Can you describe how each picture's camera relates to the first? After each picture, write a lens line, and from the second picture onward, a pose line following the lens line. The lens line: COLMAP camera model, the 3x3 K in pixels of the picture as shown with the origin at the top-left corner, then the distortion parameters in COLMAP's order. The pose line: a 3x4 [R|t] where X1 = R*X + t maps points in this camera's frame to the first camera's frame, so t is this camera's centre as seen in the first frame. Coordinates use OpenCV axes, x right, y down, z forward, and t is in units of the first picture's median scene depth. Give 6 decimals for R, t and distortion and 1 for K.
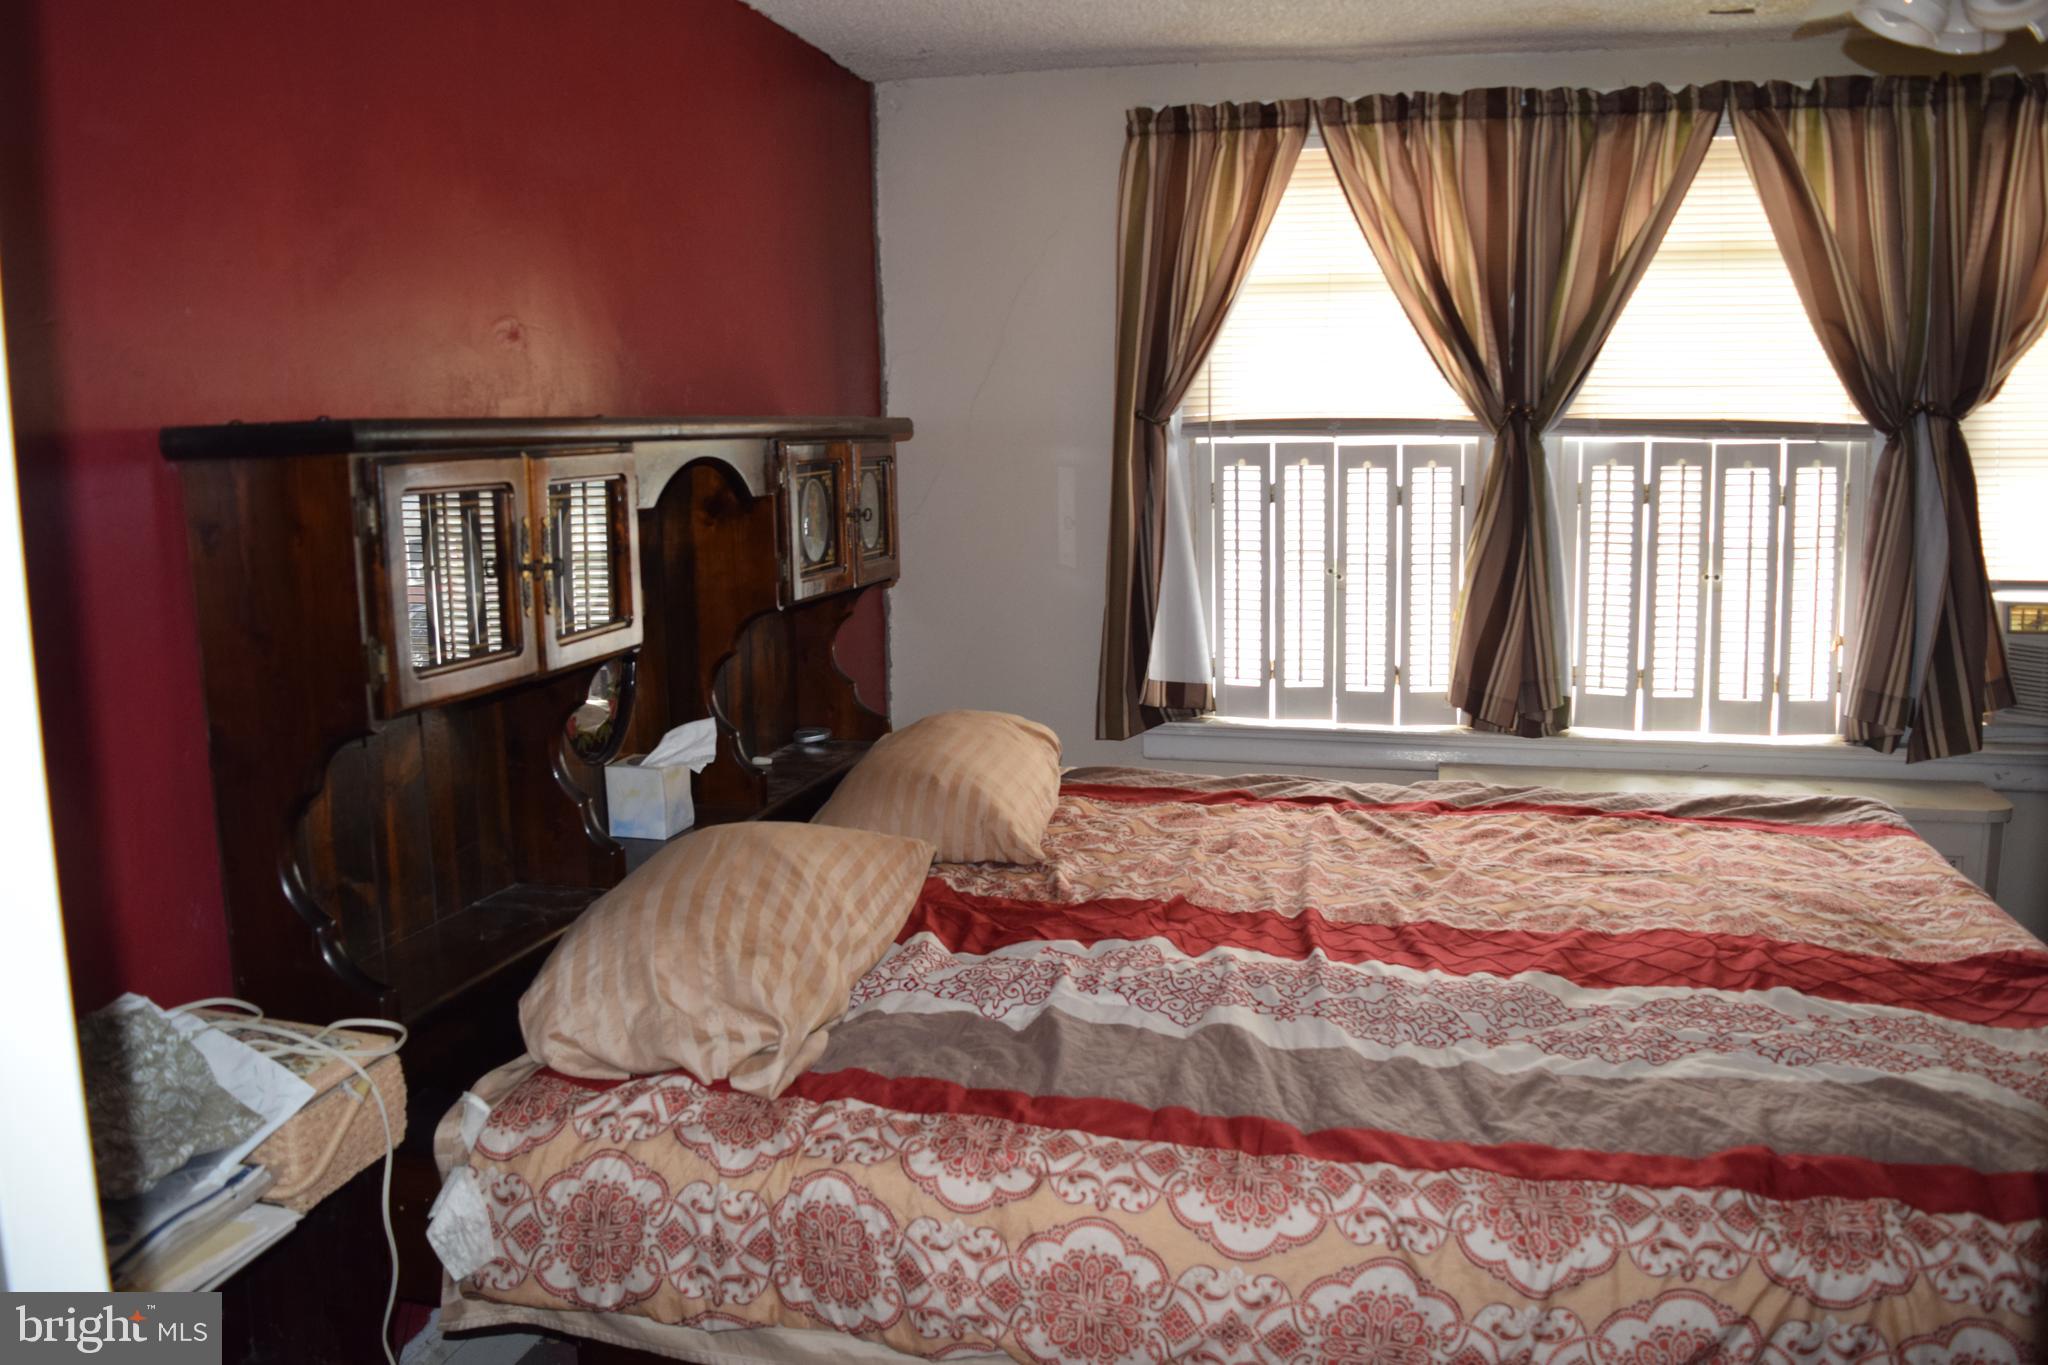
lens RADIAL K [[1629.2, 0, 1008.1], [0, 1629.2, 677.5], [0, 0, 1]] dist [-0.095996, 0.021797]
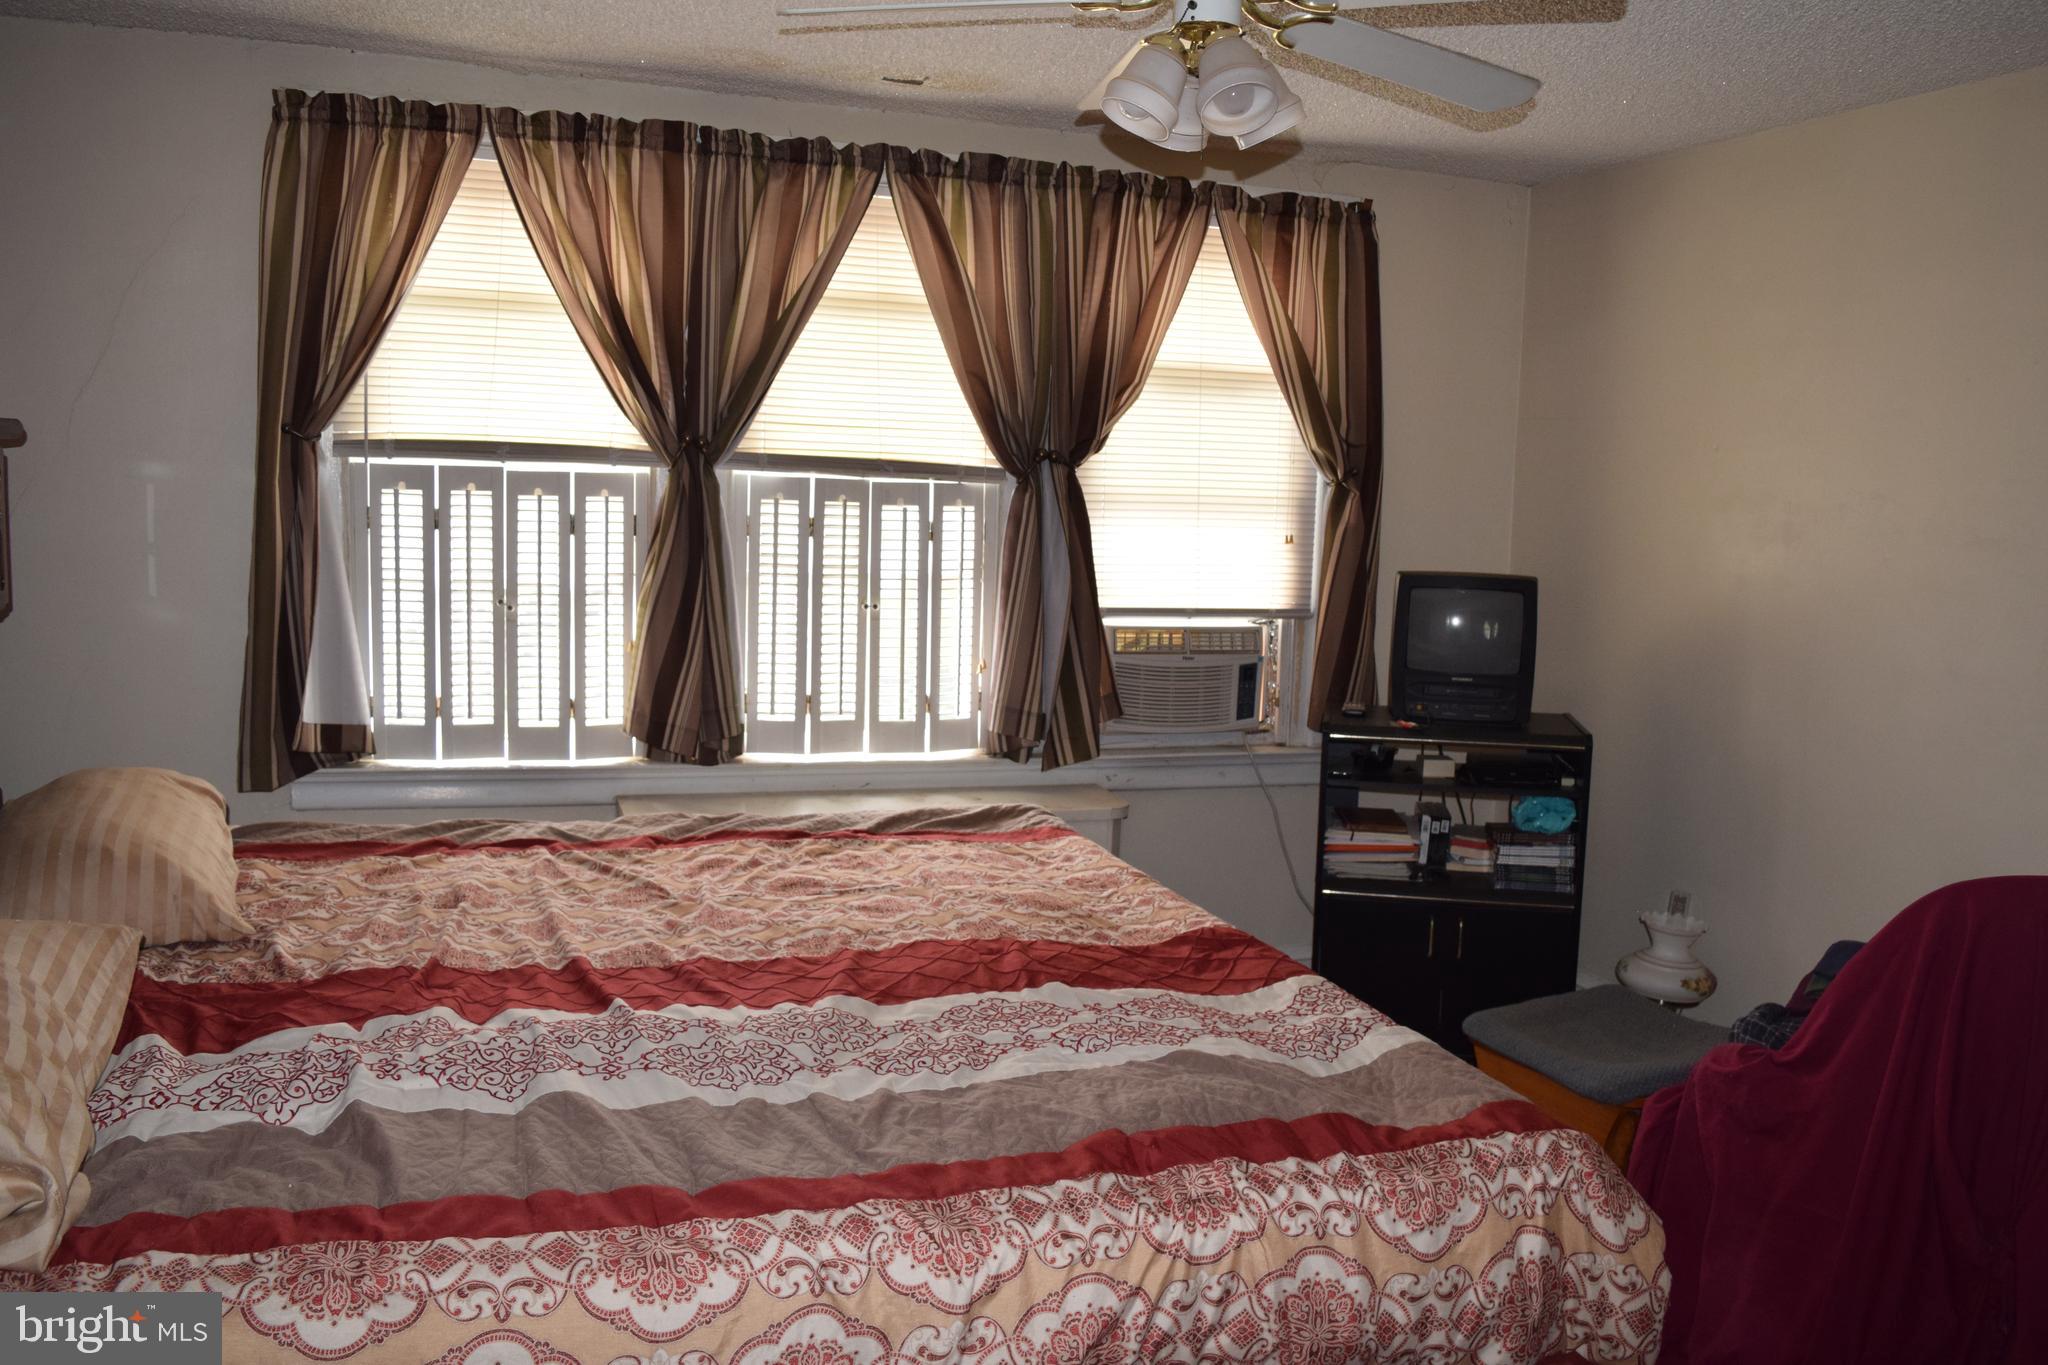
lens RADIAL K [[1629.2, 0, 1027.6], [0, 1629.2, 676.9], [0, 0, 1]] dist [-0.095996, 0.021797]
pose [[0.828783, -0.023603, 0.559071, -0.087193], [0.033869, 0.999394, -0.008015, -0.003859], [-0.558544, 0.025578, 0.829081, 0.047898]]
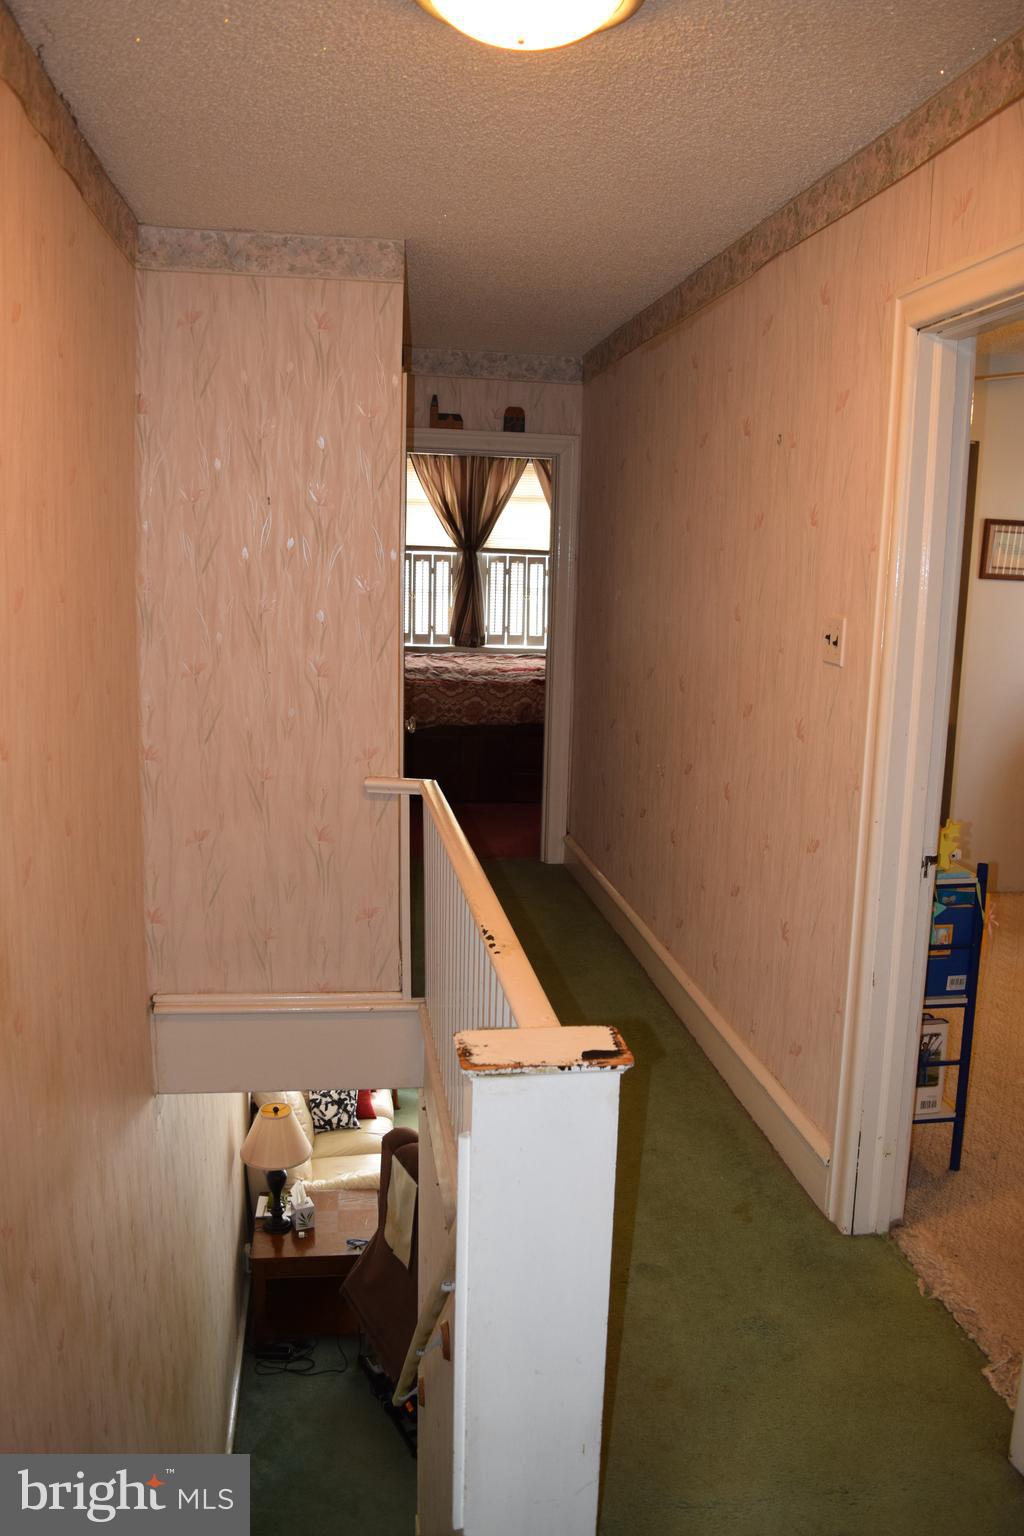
lens RADIAL K [[1221.9, 0, 501.3], [0, 1221.9, 770.4], [0, 0, 1]] dist [-0.095996, 0.021797]
pose [[0.924534, -0.030632, 0.379867, -0.616203], [0.017131, 0.999097, 0.038871, 0.209698], [-0.380715, -0.029430, 0.924224, -1.410651]]
